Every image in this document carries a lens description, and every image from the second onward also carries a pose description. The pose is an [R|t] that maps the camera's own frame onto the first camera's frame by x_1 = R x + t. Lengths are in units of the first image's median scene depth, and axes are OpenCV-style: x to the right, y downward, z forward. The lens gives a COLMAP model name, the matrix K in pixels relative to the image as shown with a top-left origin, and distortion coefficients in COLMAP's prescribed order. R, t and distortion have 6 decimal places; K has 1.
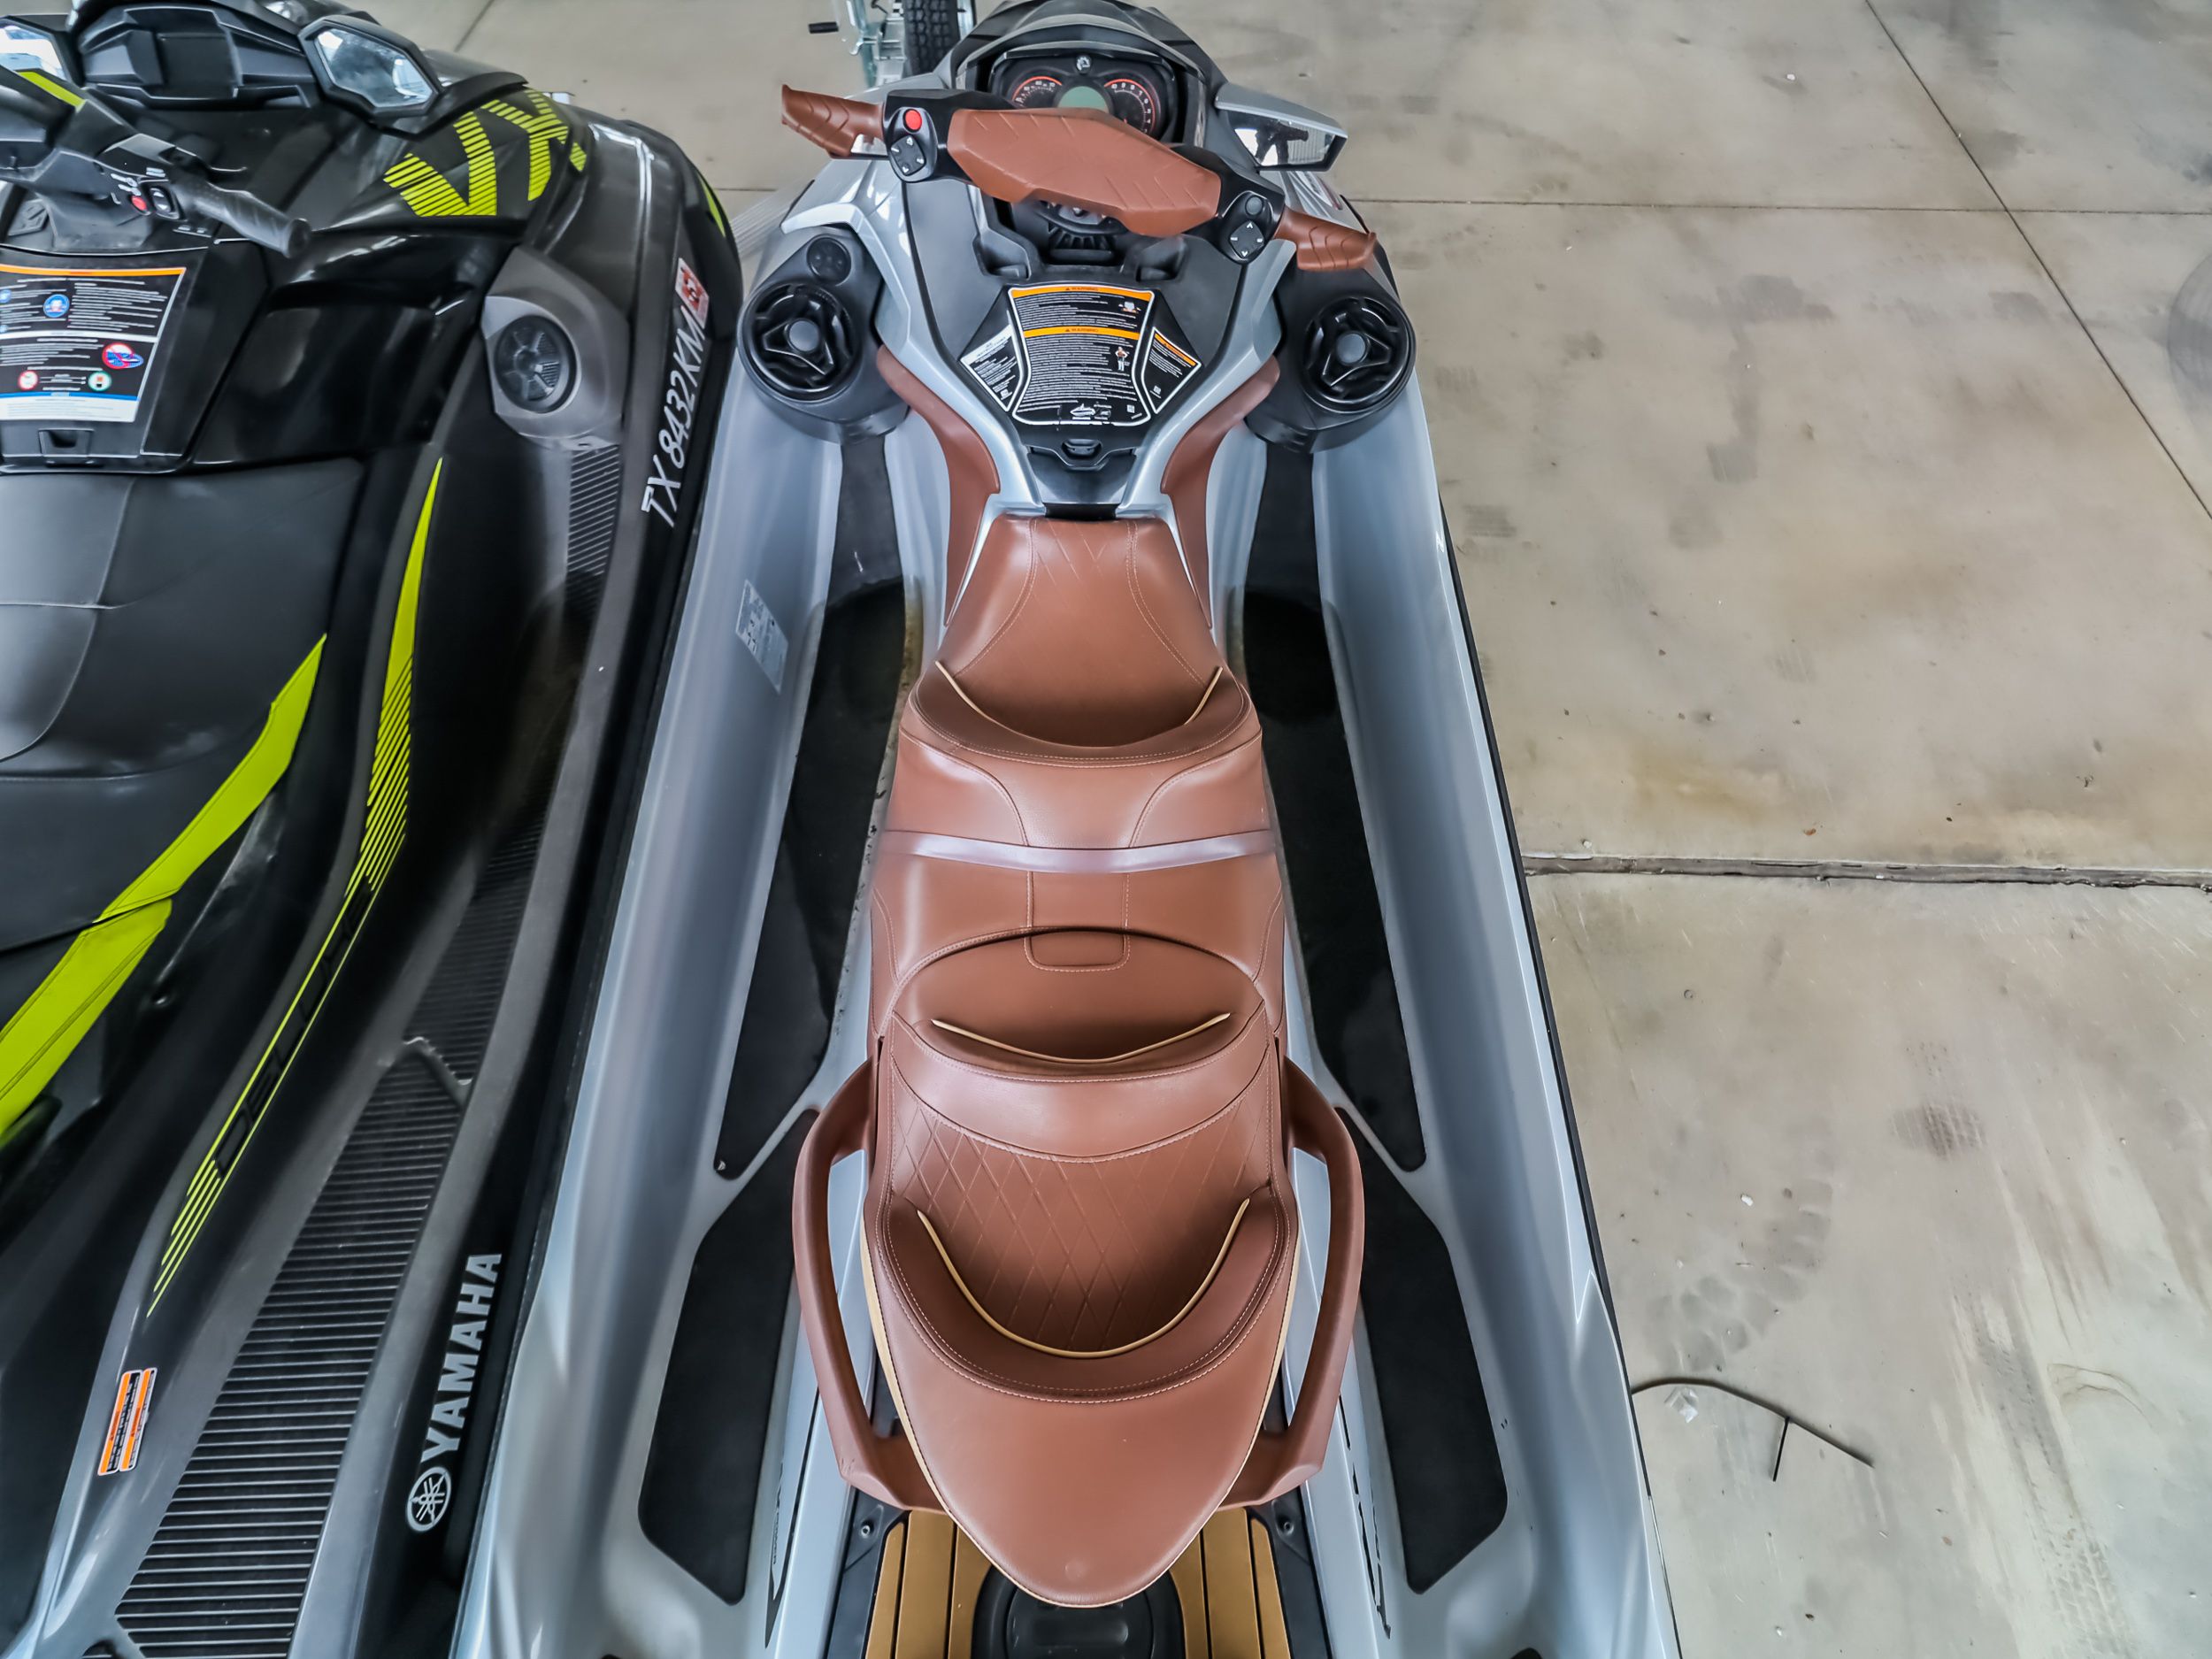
lens RADIAL K [[1121.4, 0, 1106.8], [0, 1121.4, 818.6], [0, 0, 1]] dist [0.003644, 0.000185]
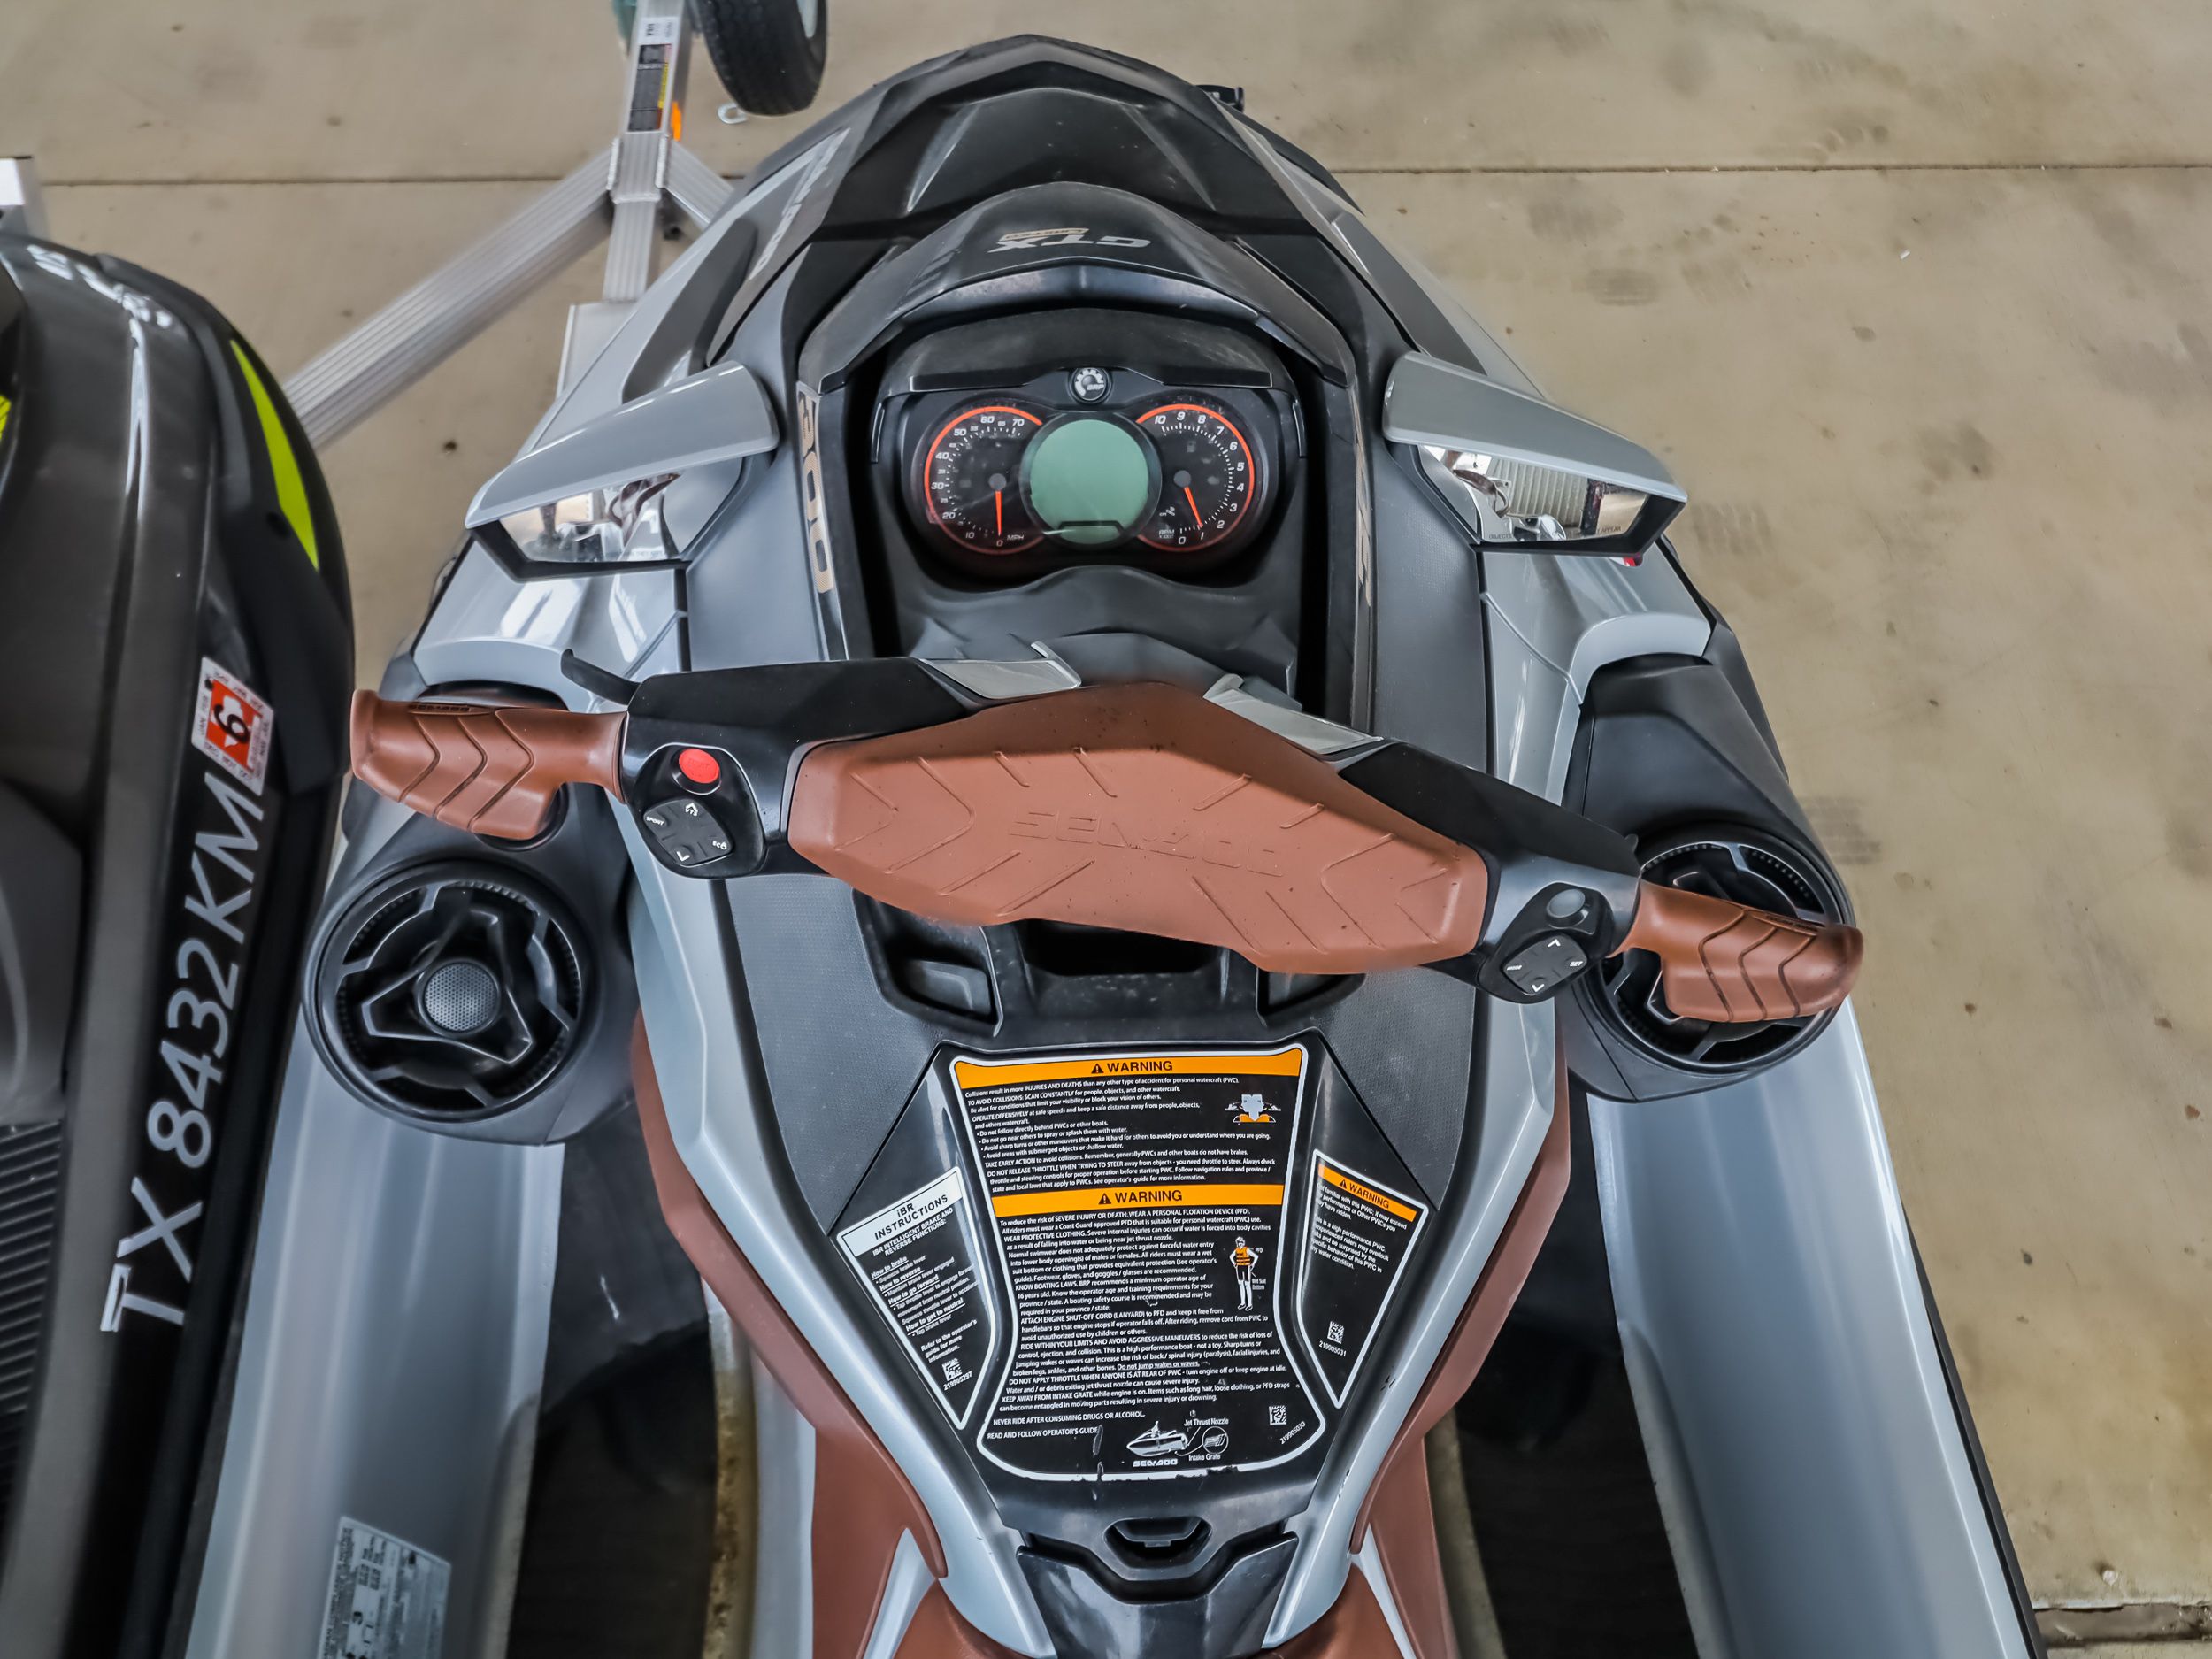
lens RADIAL K [[1834.0, 0, 1106.0], [0, 1834.0, 829.5], [0, 0, 1]] dist [0.000755, 0.000959]
pose [[0.998833, -0.039474, 0.027827, -0.039927], [0.040952, 0.997662, -0.054705, -0.444323], [-0.025603, 0.055781, 0.998115, 0.288760]]
